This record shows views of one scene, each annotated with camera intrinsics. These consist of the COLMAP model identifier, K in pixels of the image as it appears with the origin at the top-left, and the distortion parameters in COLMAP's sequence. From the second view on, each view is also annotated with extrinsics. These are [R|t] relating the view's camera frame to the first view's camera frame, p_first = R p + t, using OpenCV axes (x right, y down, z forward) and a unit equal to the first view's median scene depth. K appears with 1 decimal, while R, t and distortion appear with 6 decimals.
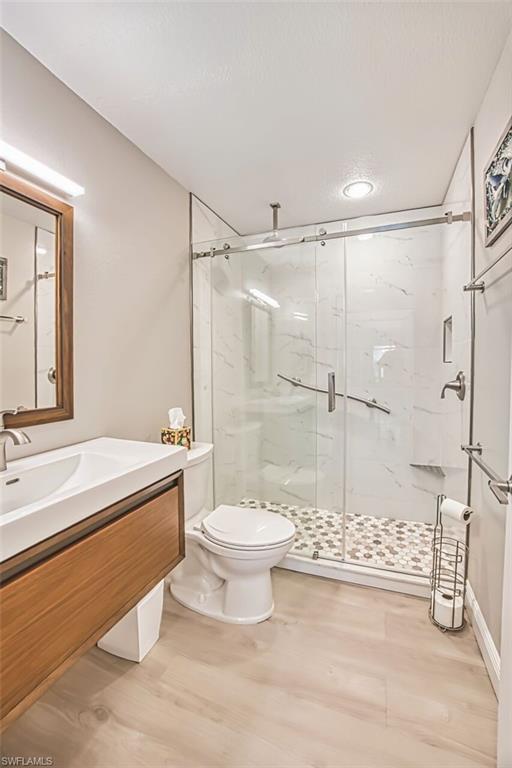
lens RADIAL K [[314.2, 0, 267.0], [0, 314.2, 365.2], [0, 0, 1]] dist [-0.035181, 0.009788]
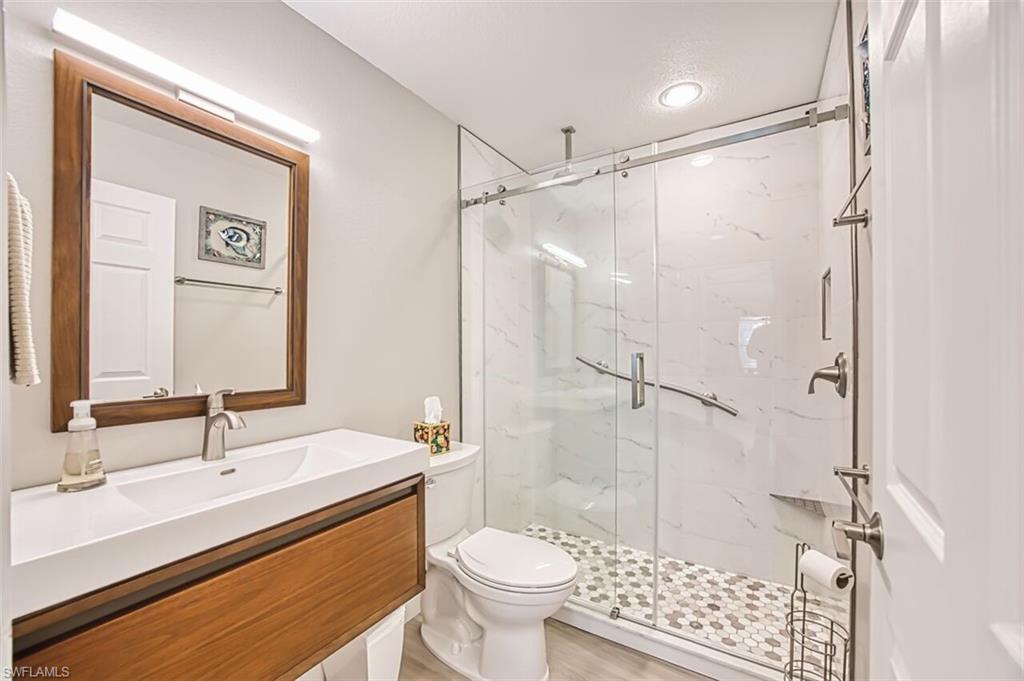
lens RADIAL K [[418.2, 0, 516.6], [0, 418.2, 337.5], [0, 0, 1]] dist [-0.033821, 0.013322]
pose [[0.975581, -0.000146, -0.219638, 0.142687], [-0.006395, 0.999557, -0.029065, 0.016674], [0.219545, 0.029760, 0.975148, 0.019664]]
